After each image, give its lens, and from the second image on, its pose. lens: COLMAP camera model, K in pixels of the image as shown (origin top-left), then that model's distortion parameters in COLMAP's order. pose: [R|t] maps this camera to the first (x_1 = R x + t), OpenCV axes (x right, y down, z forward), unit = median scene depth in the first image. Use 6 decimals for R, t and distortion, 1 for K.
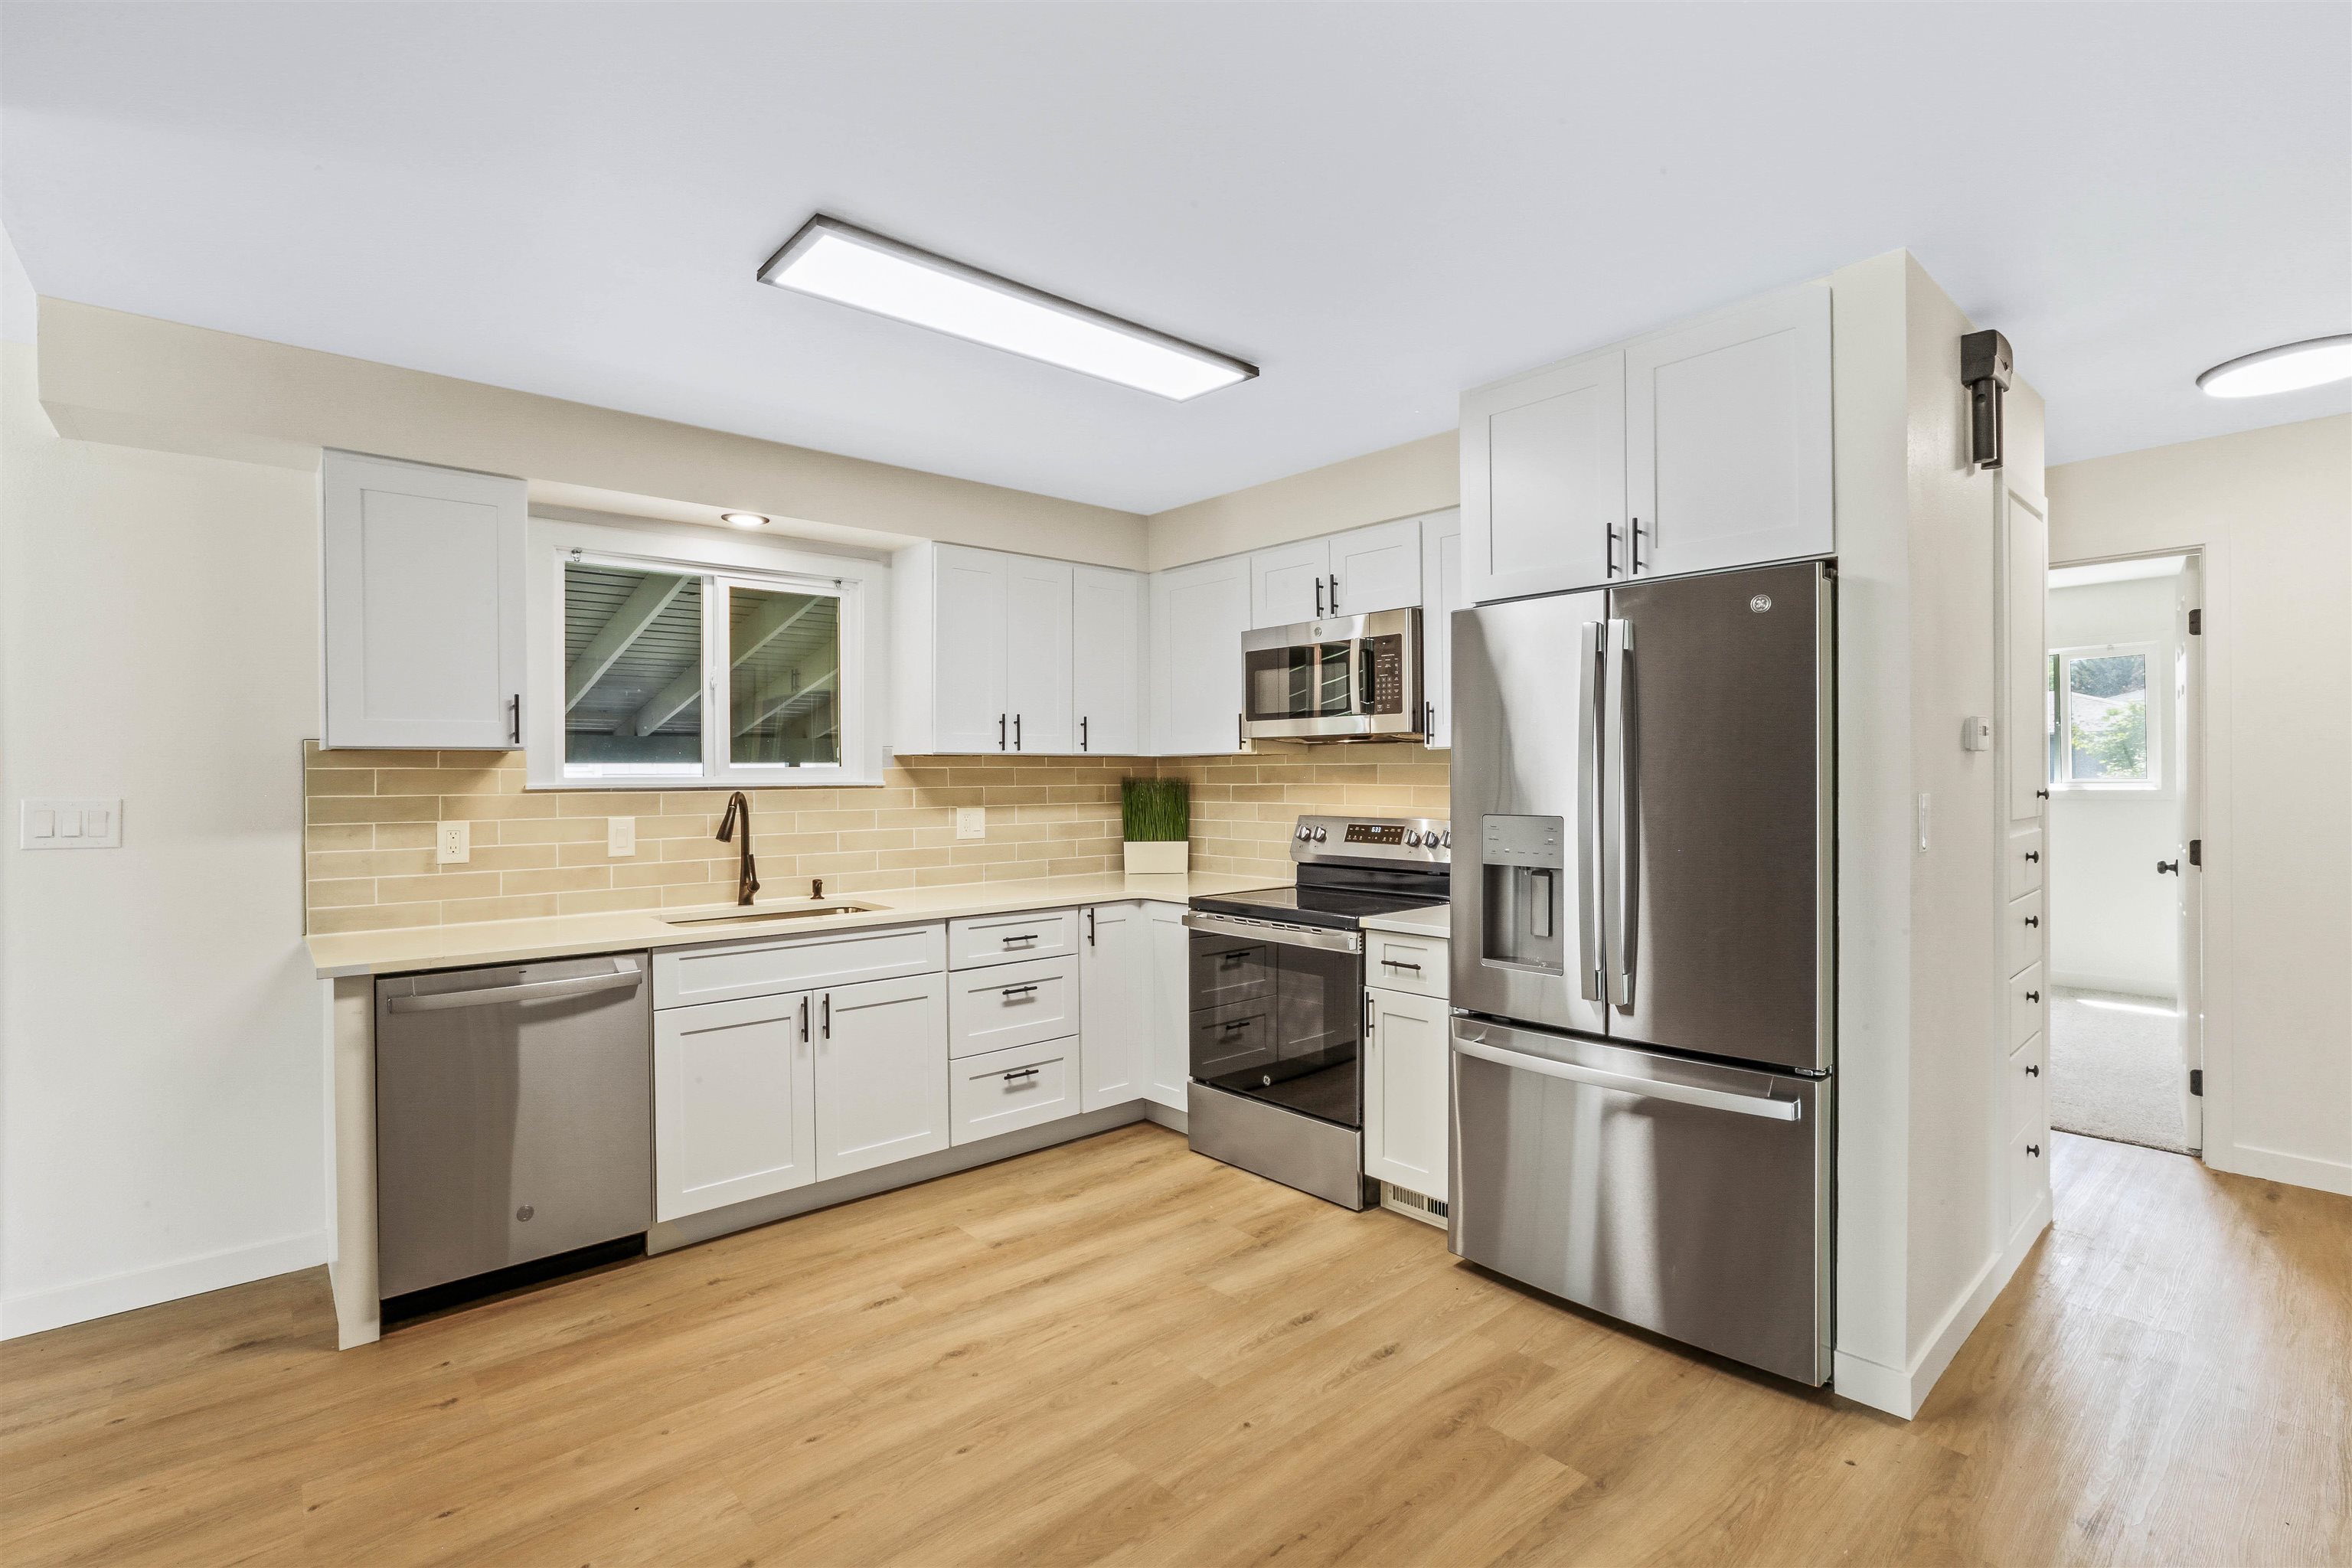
lens RADIAL K [[1076.1, 0, 1163.1], [0, 1076.1, 785.4], [0, 0, 1]] dist [-0.013027, 0.005167]
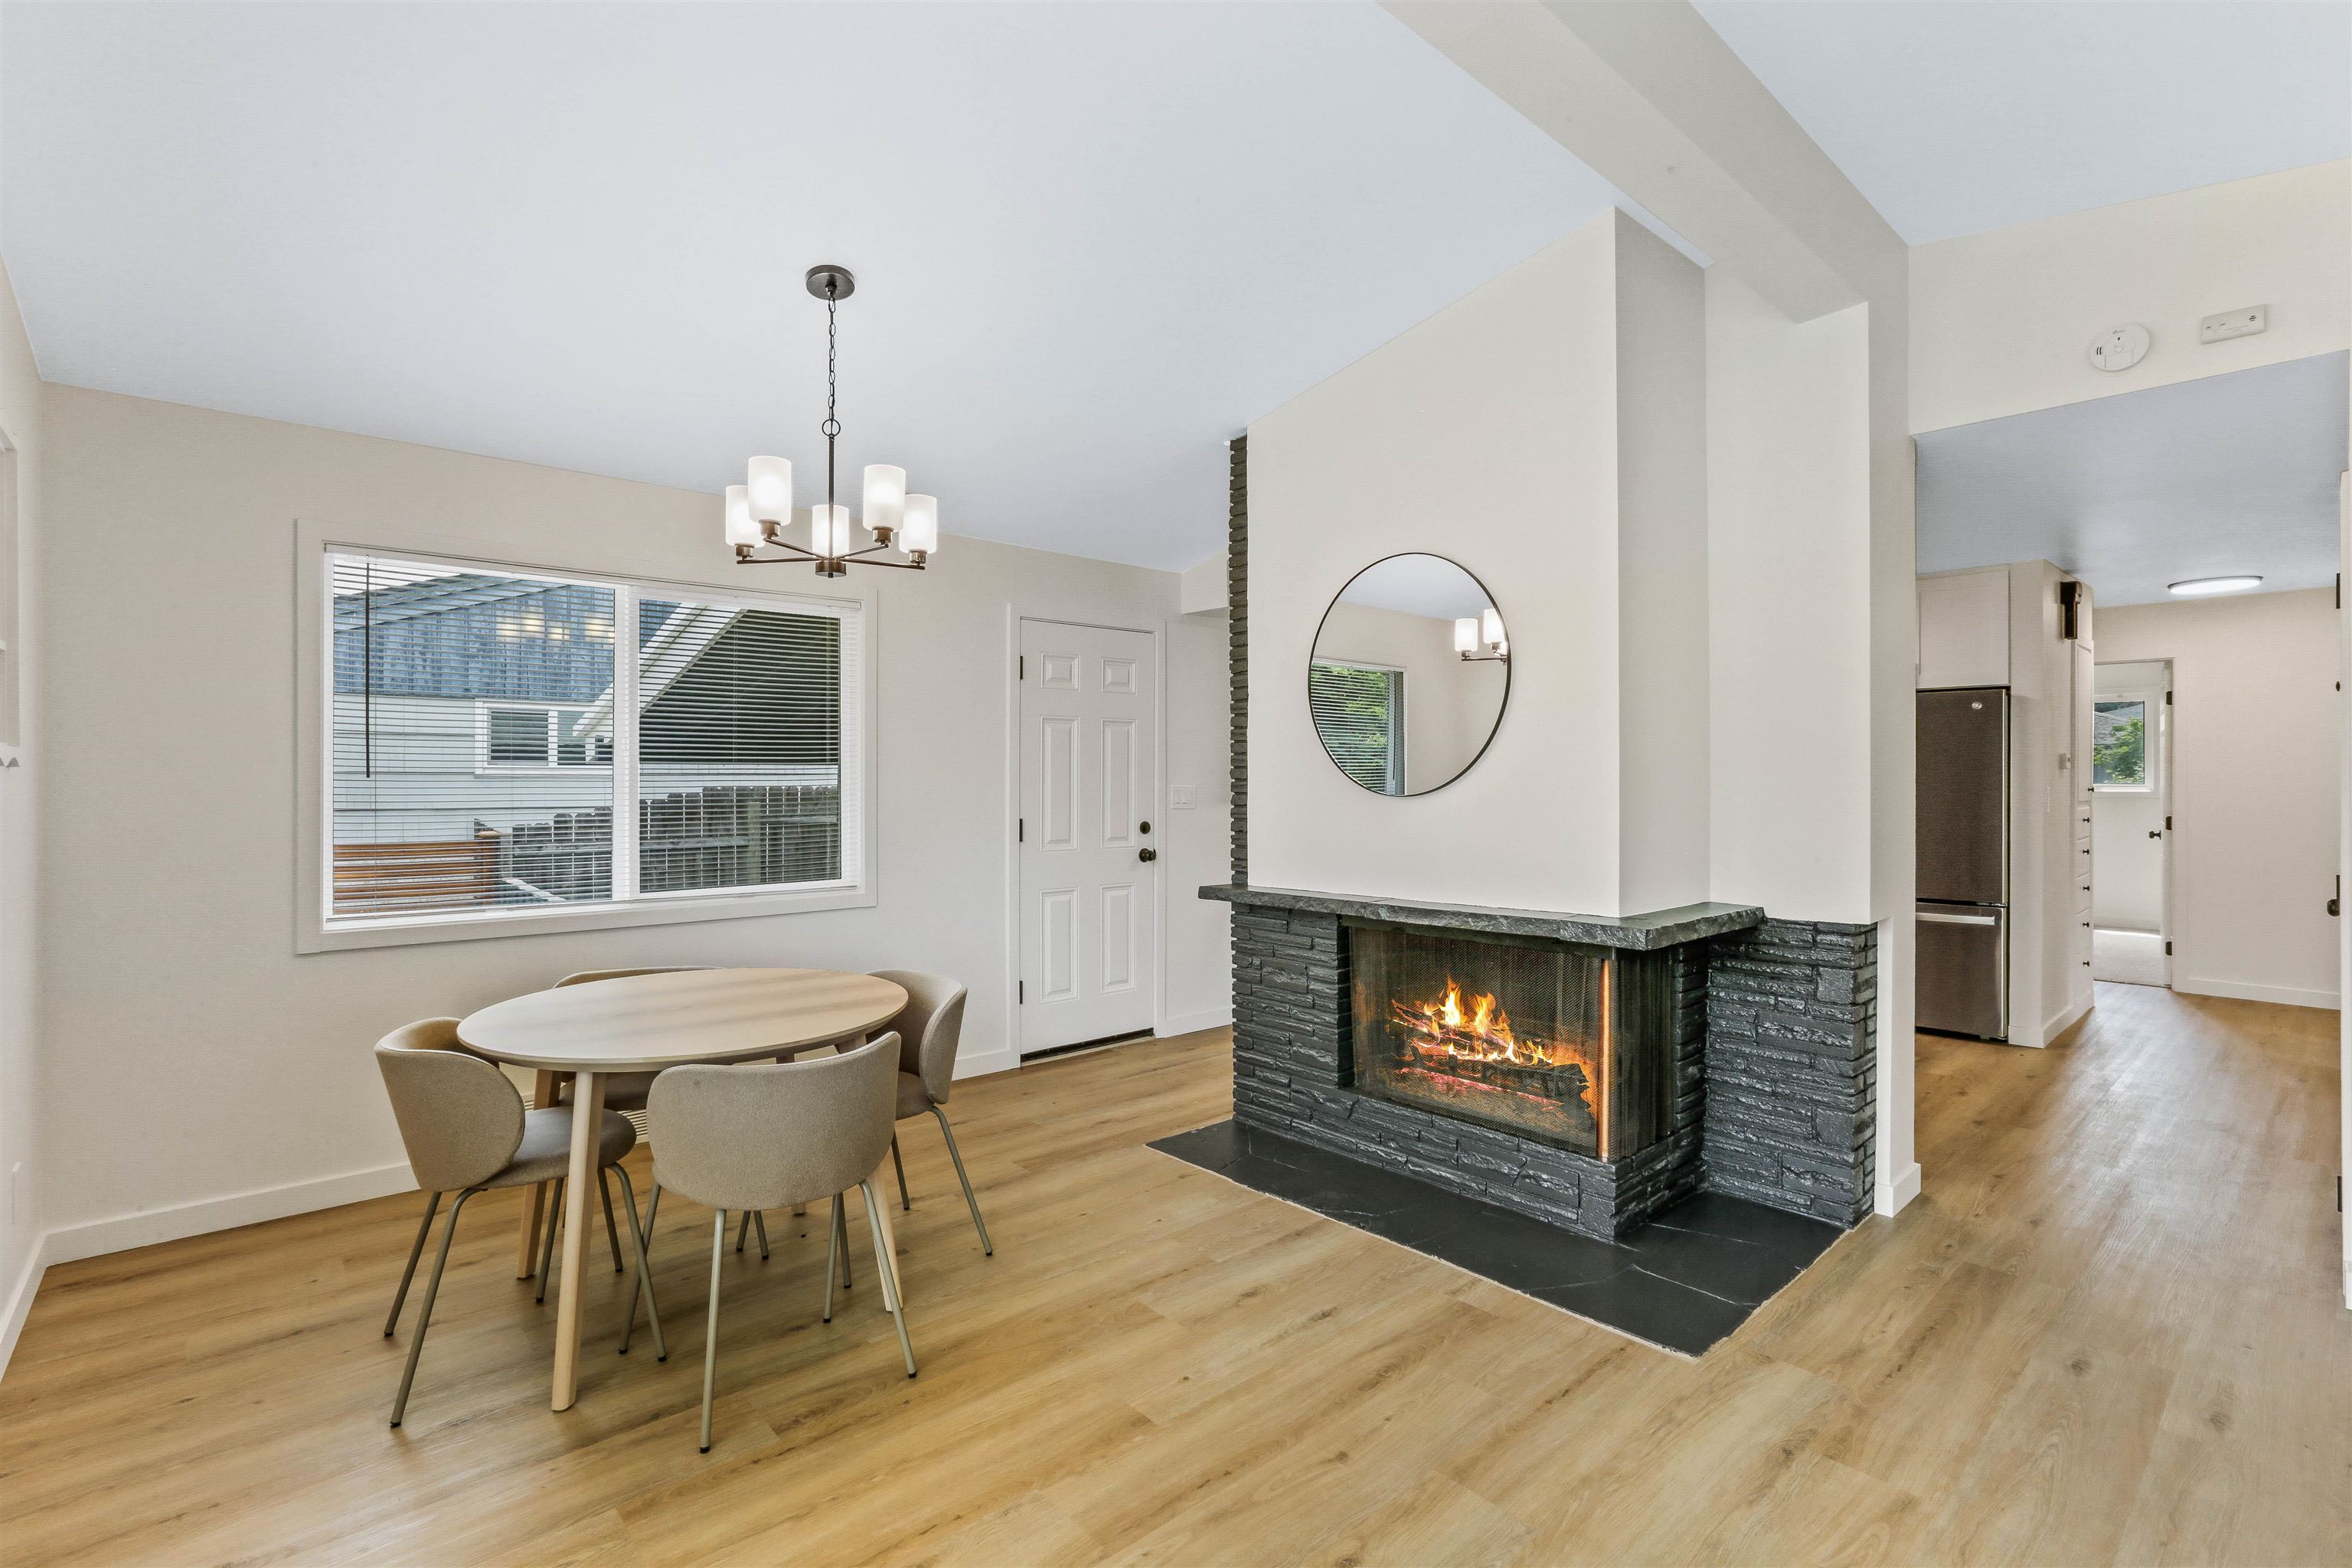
lens RADIAL K [[1076.1, 0, 1197.4], [0, 1076.1, 770.9], [0, 0, 1]] dist [-0.013027, 0.005167]
pose [[0.999779, 0.014664, 0.015075, -0.845152], [-0.014484, 0.999823, -0.011975, 0.020397], [-0.015248, 0.011754, 0.999815, -0.937070]]
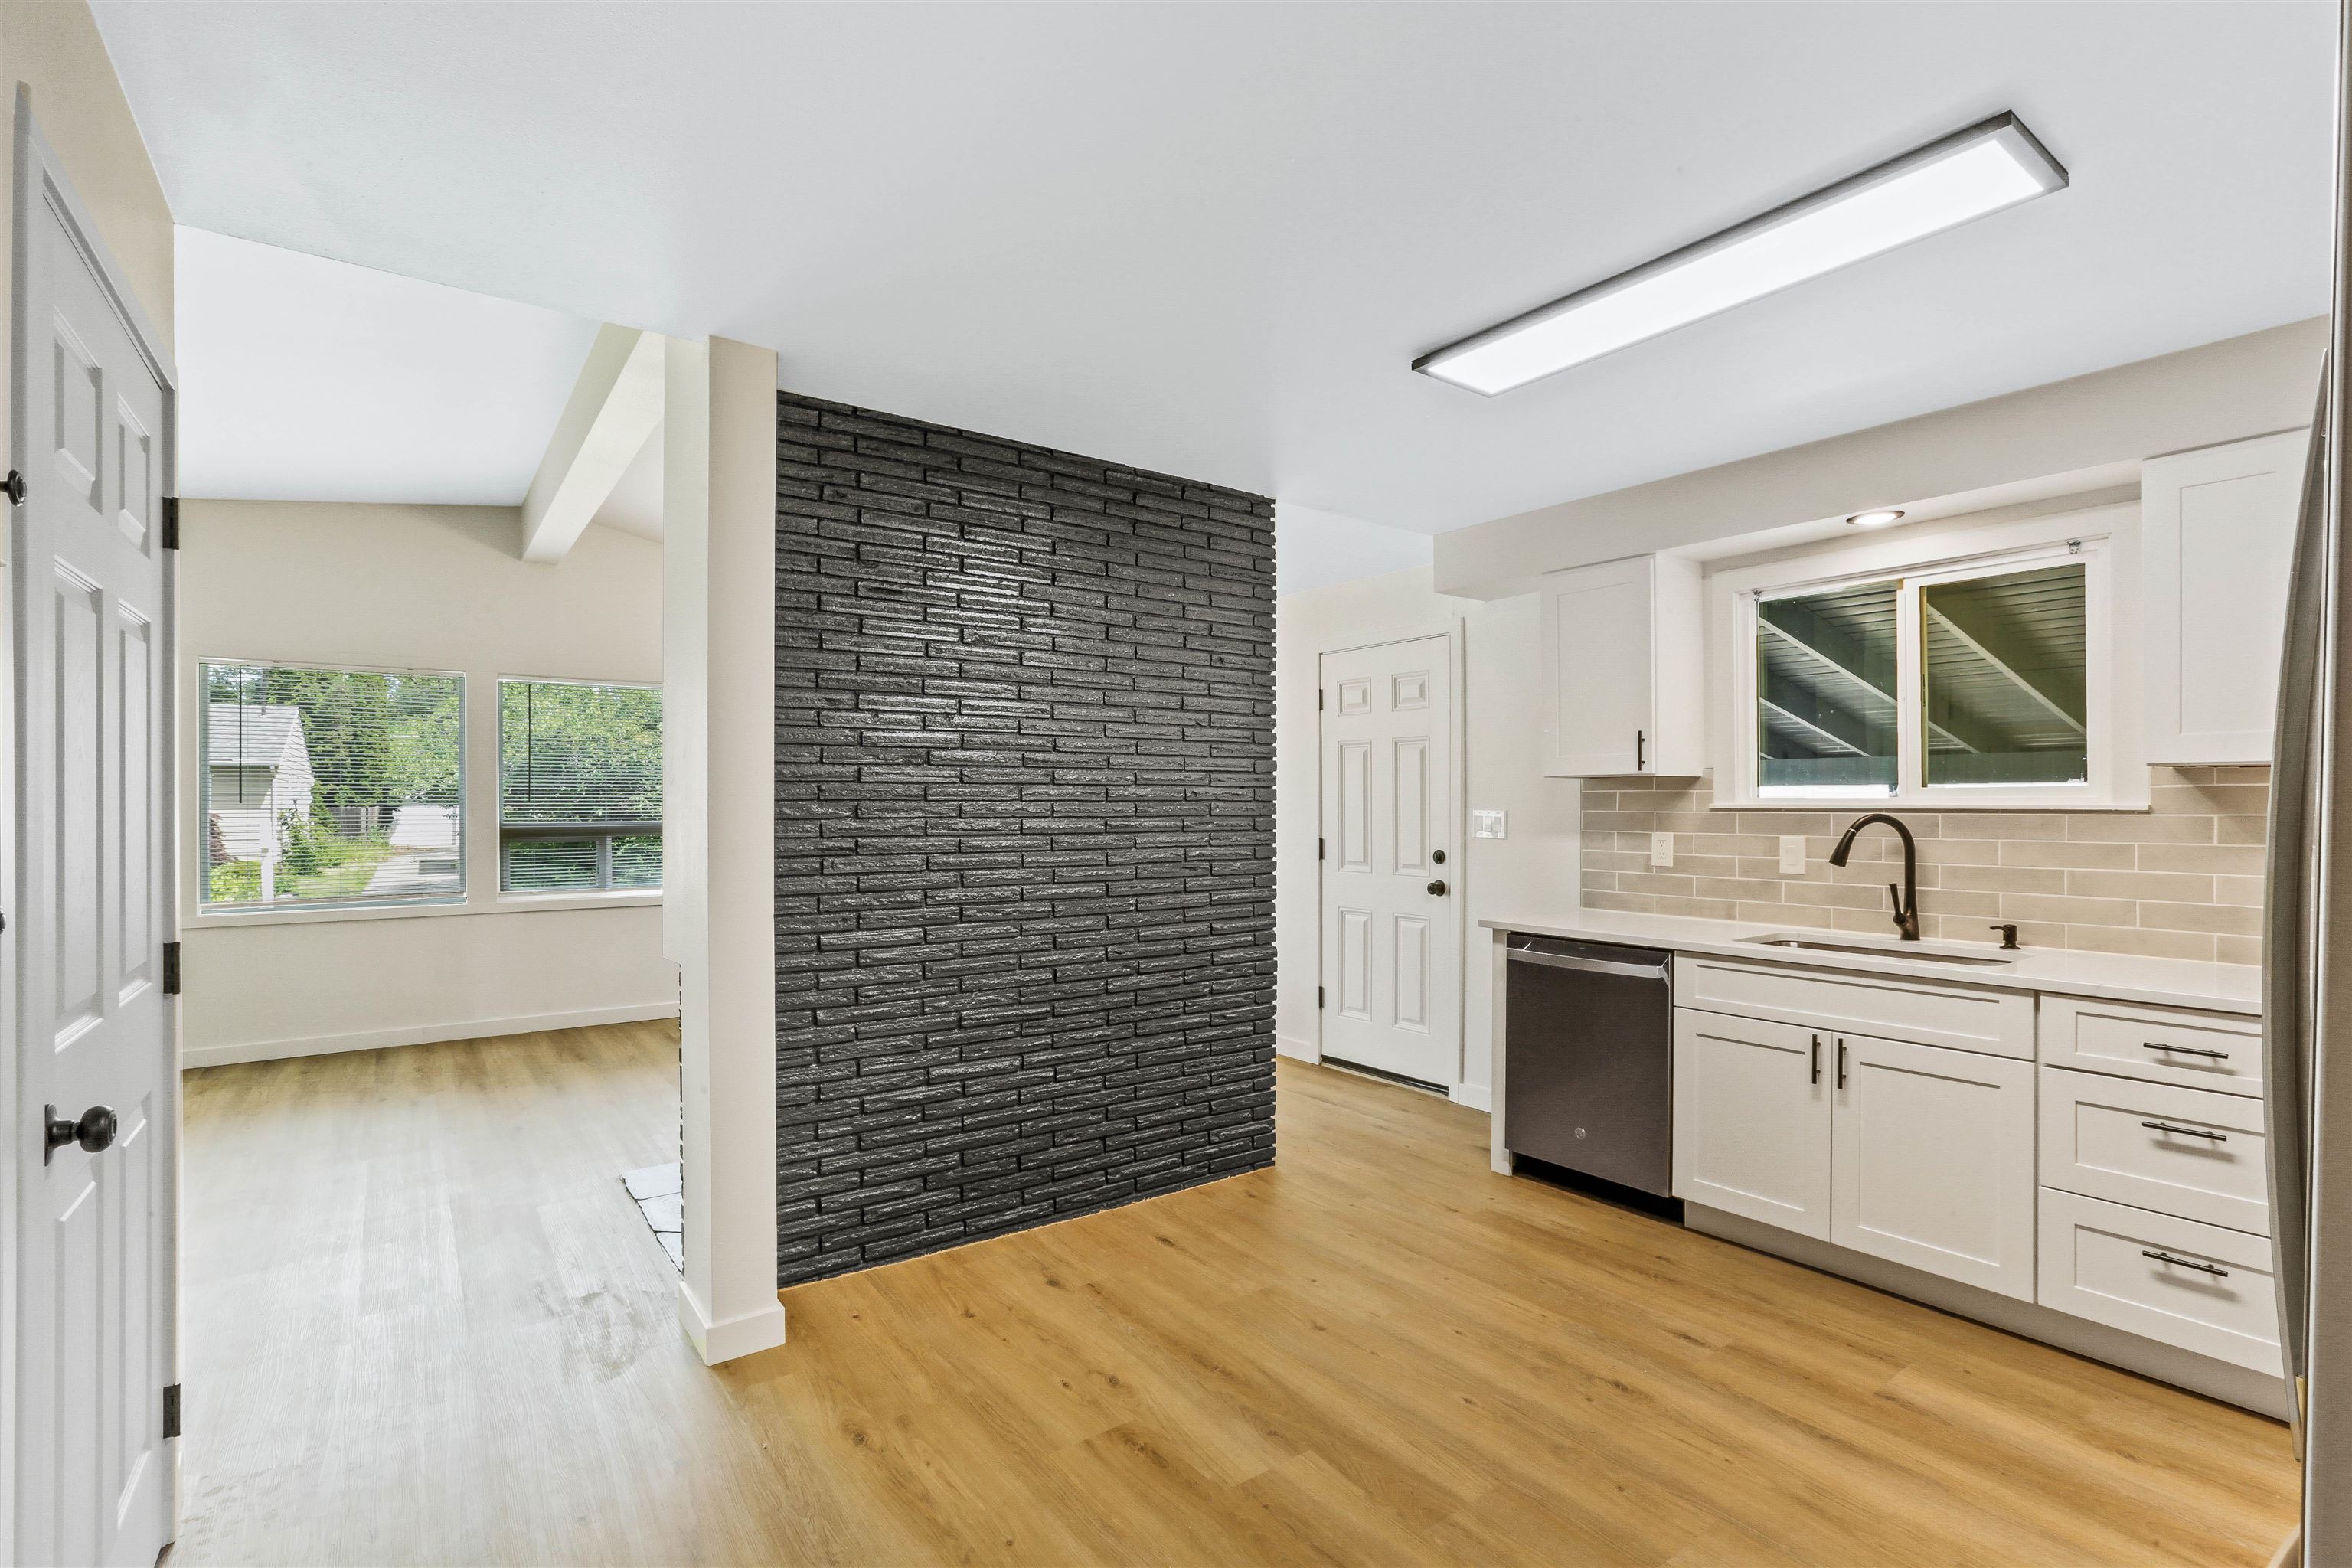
lens RADIAL K [[1076.1, 0, 1168.2], [0, 1076.1, 808.2], [0, 0, 1]] dist [-0.013027, 0.005167]
pose [[-0.085450, 0.011002, -0.996282, 0.644092], [-0.005665, 0.999918, 0.011528, -0.007023], [0.996326, 0.006629, -0.085381, 0.527315]]
